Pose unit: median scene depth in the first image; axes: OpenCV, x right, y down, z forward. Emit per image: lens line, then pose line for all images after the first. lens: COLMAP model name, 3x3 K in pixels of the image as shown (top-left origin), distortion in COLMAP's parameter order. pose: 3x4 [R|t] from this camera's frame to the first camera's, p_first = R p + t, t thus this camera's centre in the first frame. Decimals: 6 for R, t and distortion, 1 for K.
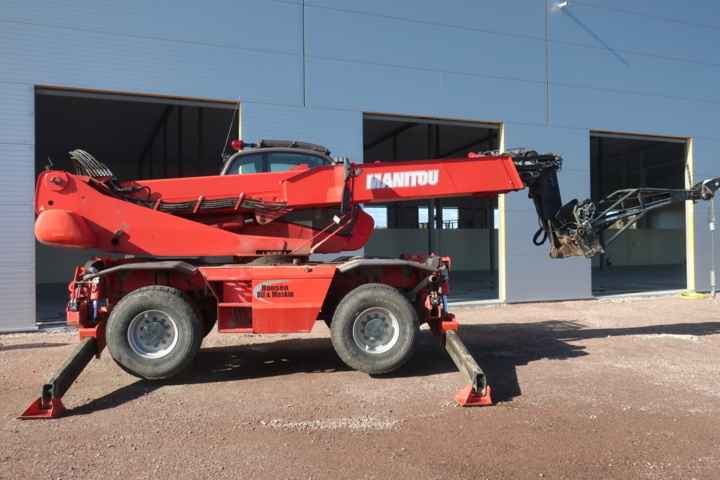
lens RADIAL K [[562.1, 0, 360.0], [0, 562.1, 219.9], [0, 0, 1]] dist [-0.002999, -0.000598]
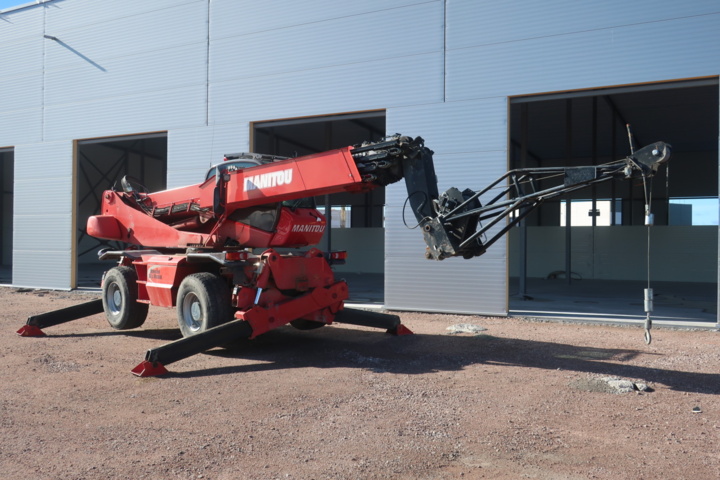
lens RADIAL K [[564.1, 0, 360.0], [0, 564.1, 240.0], [0, 0, 1]] dist [-0.001967, 0.001198]
pose [[0.691334, 0.013872, -0.722402, 0.984417], [0.016187, 0.999267, 0.034680, 0.007677], [0.722354, -0.035669, 0.690603, 0.376396]]
